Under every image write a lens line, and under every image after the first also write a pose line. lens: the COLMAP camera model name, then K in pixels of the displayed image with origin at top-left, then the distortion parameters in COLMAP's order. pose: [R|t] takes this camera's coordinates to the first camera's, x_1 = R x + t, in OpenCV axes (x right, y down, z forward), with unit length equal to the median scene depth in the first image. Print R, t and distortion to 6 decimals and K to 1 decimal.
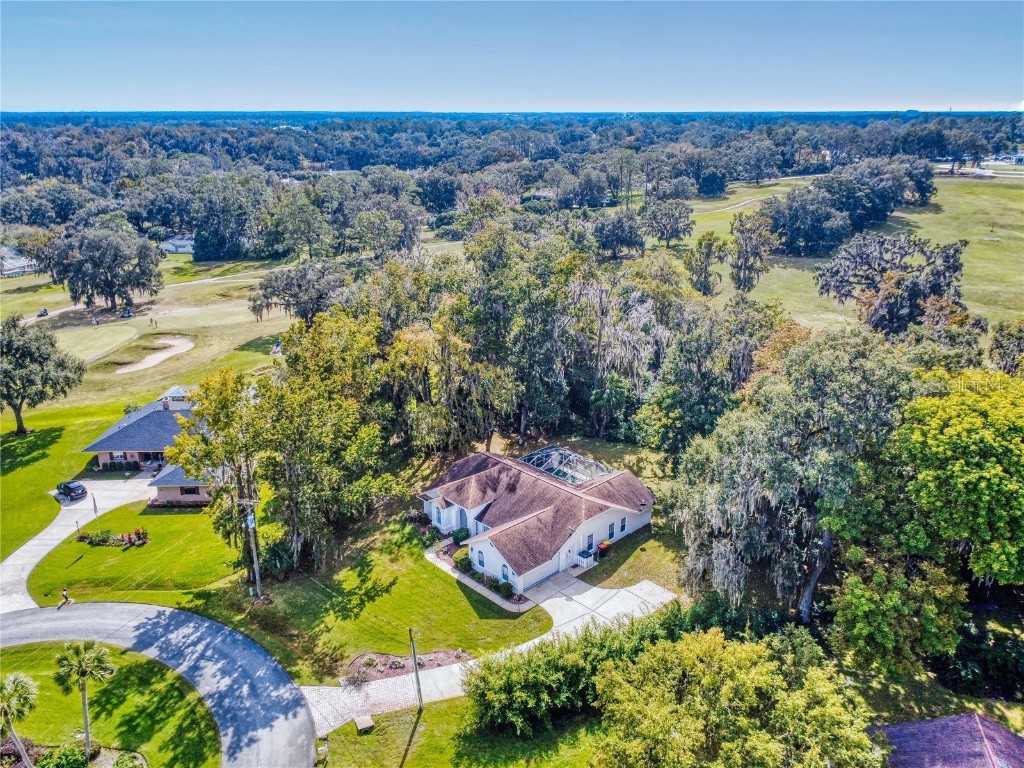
lens RADIAL K [[802.1, 0, 512.8], [0, 802.1, 385.9], [0, 0, 1]] dist [0.008460, 0.002934]
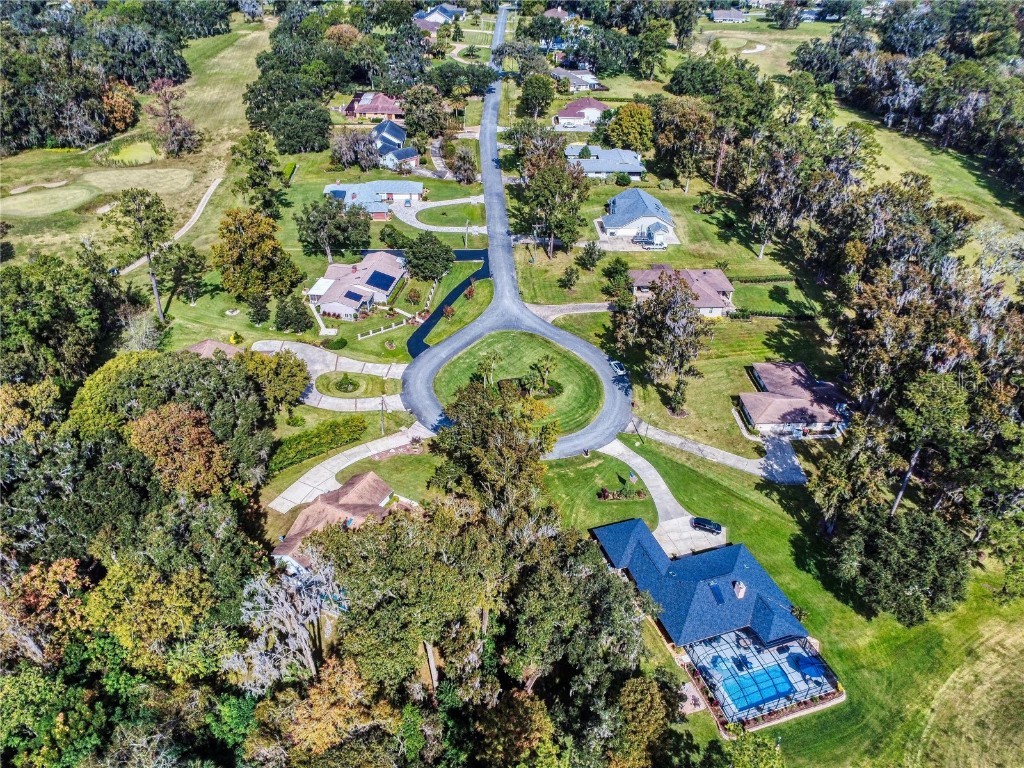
lens RADIAL K [[770.9, 0, 513.1], [0, 770.9, 384.6], [0, 0, 1]] dist [0.001968, 0.008205]
pose [[-0.945470, 0.161214, -0.283012, 0.128028], [-0.131193, 0.606810, 0.783945, -1.303805], [0.298117, 0.778326, -0.552571, 1.866478]]
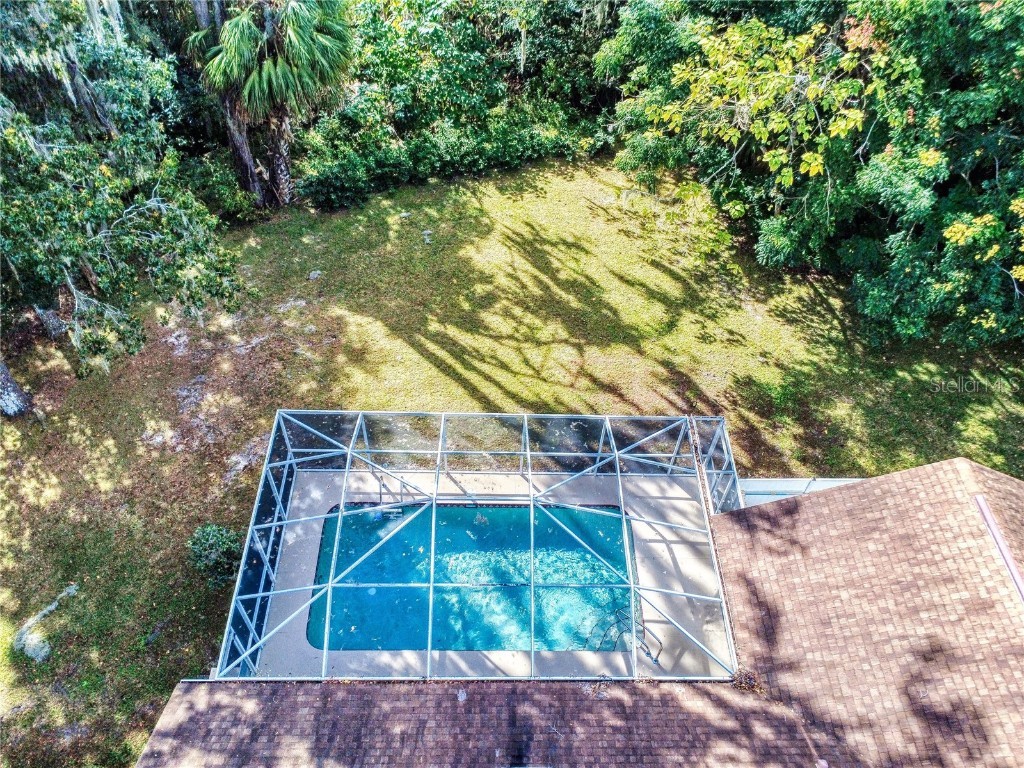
lens RADIAL K [[781.9, 0, 509.4], [0, 781.9, 382.1], [0, 0, 1]] dist [-0.003932, 0.004824]
pose [[0.682135, -0.544081, 0.488536, 0.004510], [0.215730, 0.788109, 0.576493, -0.032110], [-0.698679, -0.287854, 0.654971, 1.124390]]
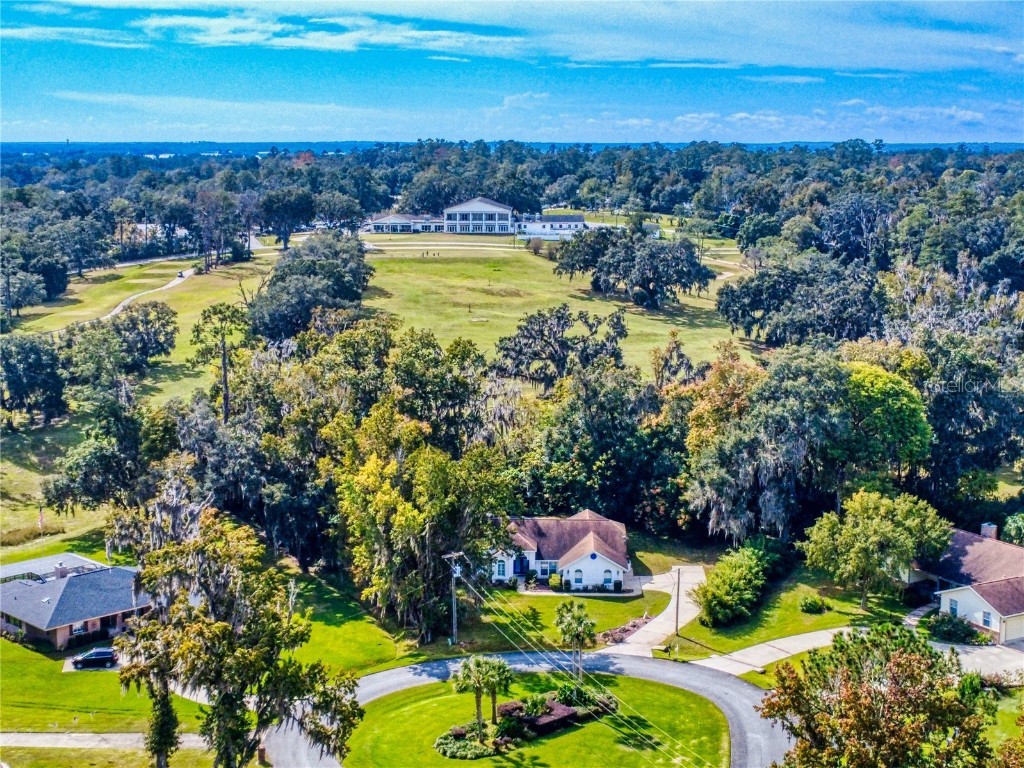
lens RADIAL K [[1614.6, 0, 511.2], [0, 1614.6, 385.2], [0, 0, 1]] dist [-0.030129, 0.049589]
pose [[0.708004, -0.107258, 0.698015, -1.823165], [0.228366, 0.970067, -0.082572, 0.115253], [-0.668266, 0.217864, 0.711306, -0.749242]]
